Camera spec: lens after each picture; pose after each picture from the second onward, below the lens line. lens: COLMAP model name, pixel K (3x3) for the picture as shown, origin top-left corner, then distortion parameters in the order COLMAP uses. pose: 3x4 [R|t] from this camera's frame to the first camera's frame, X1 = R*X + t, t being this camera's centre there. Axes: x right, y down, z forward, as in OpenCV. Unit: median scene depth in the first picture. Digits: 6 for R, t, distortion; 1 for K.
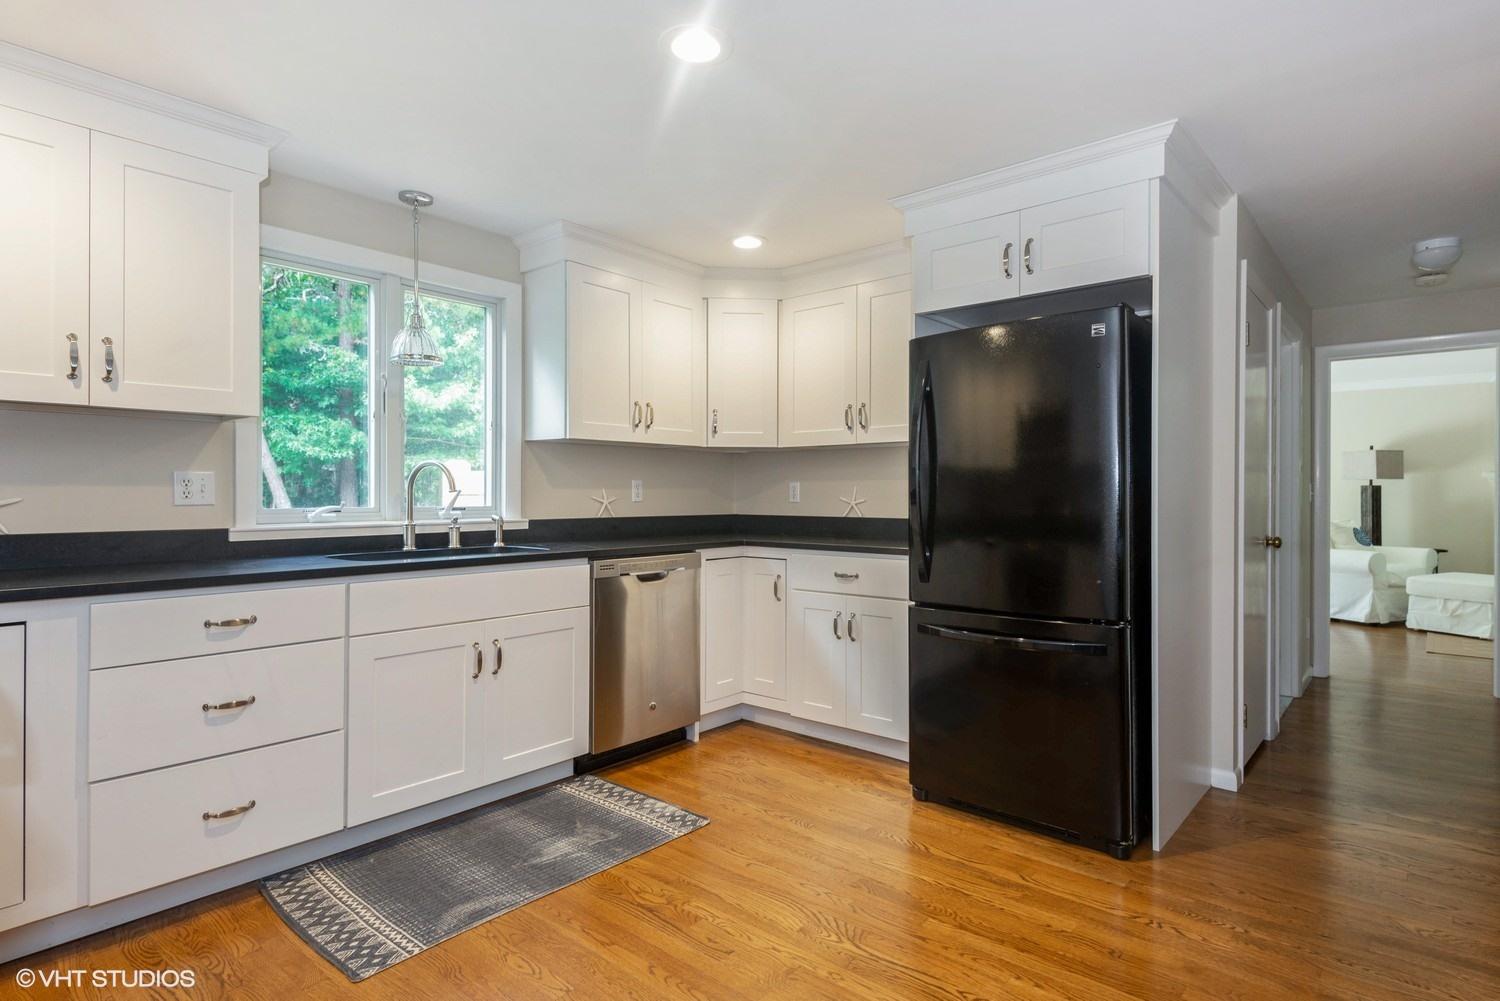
lens RADIAL K [[804.9, 0, 745.2], [0, 804.9, 492.9], [0, 0, 1]] dist [0.035780, -0.003417]
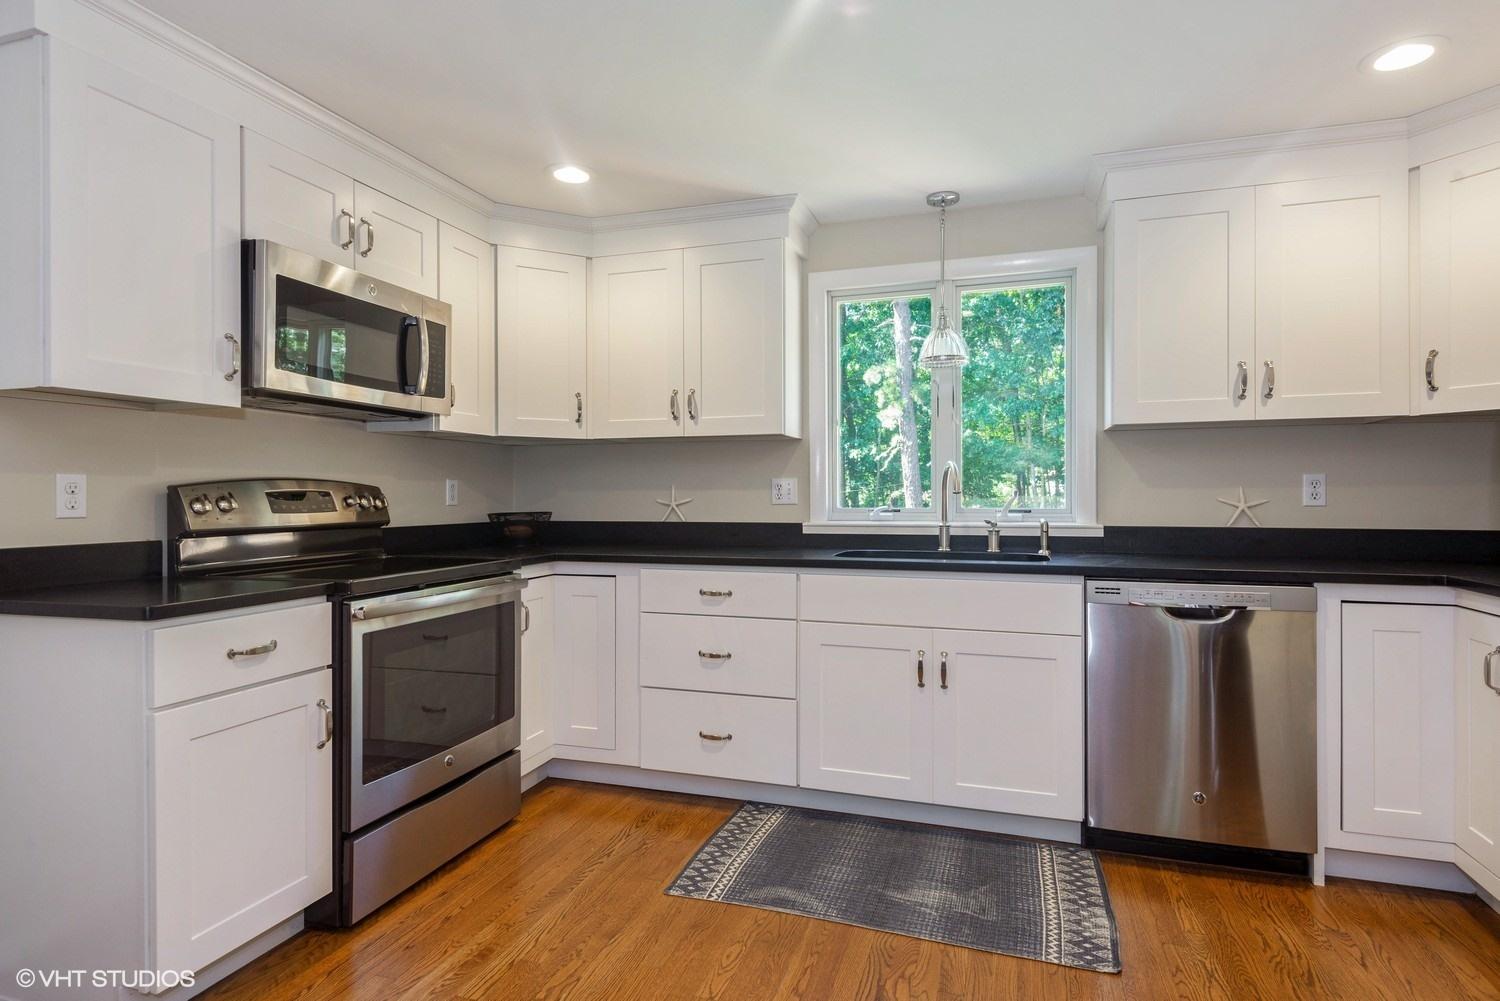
lens RADIAL K [[804.9, 0, 743.4], [0, 804.9, 497.1], [0, 0, 1]] dist [0.035780, -0.003417]
pose [[0.381505, -0.001343, -0.924366, 0.468791], [0.002767, 0.999996, -0.000311, 0.003702], [0.924362, -0.002439, 0.381508, 0.438665]]
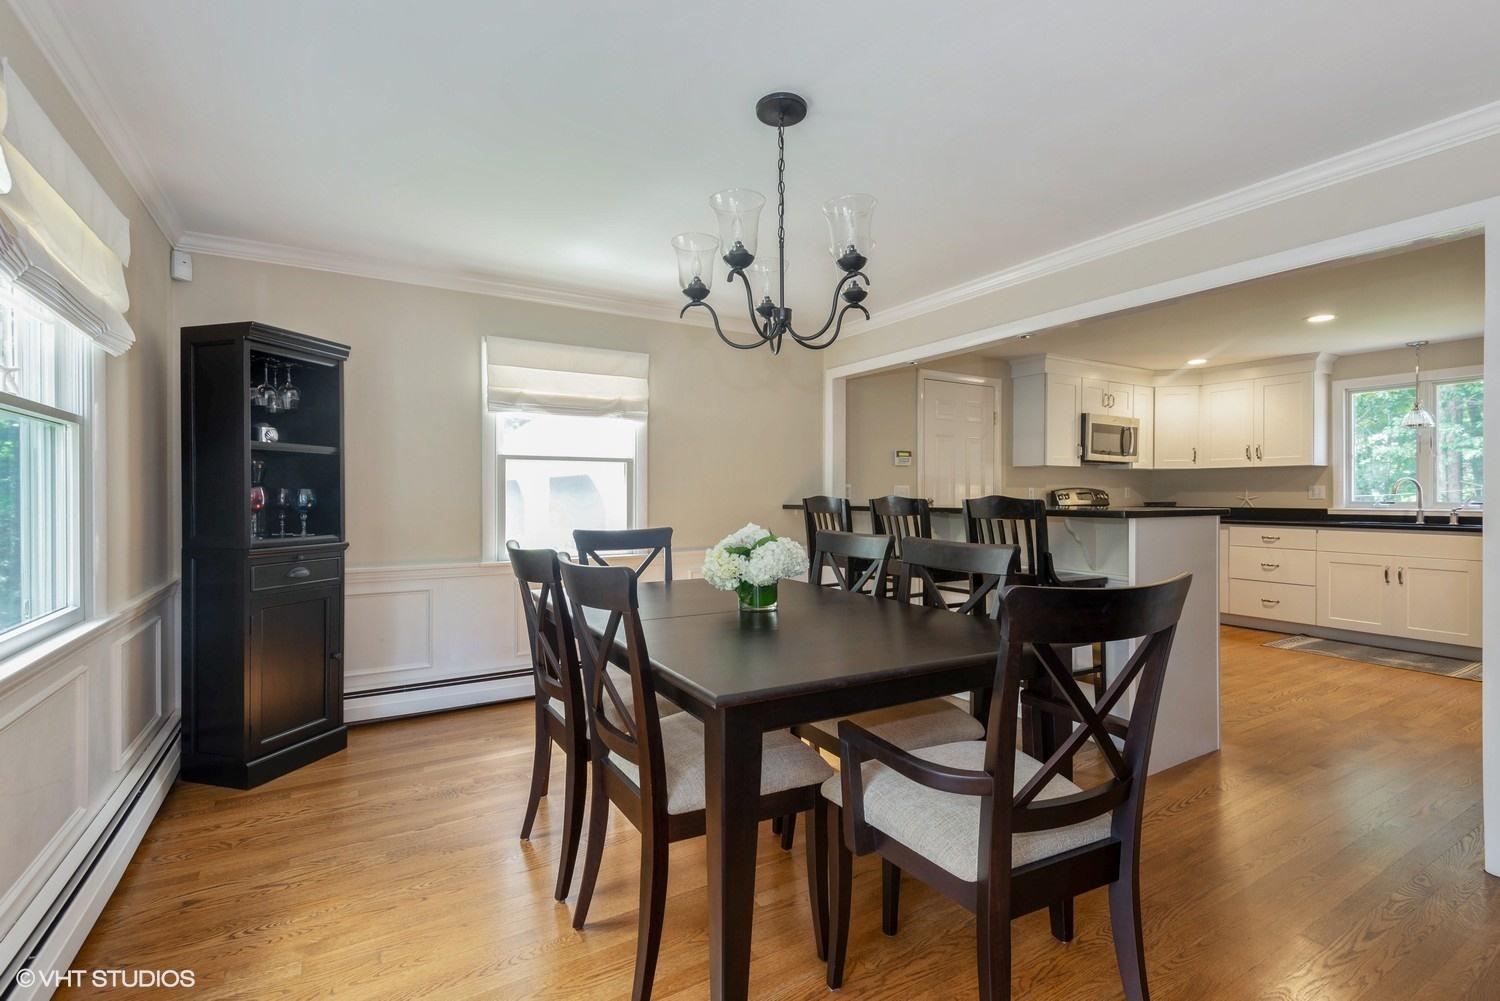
lens RADIAL K [[682.8, 0, 748.9], [0, 682.8, 496.1], [0, 0, 1]] dist [-0.002967, -0.000924]
pose [[-0.309701, 0.004753, -0.950822, 1.844907], [0.000767, 0.999988, 0.004749, -0.005798], [0.950834, 0.000742, -0.309701, -0.027492]]
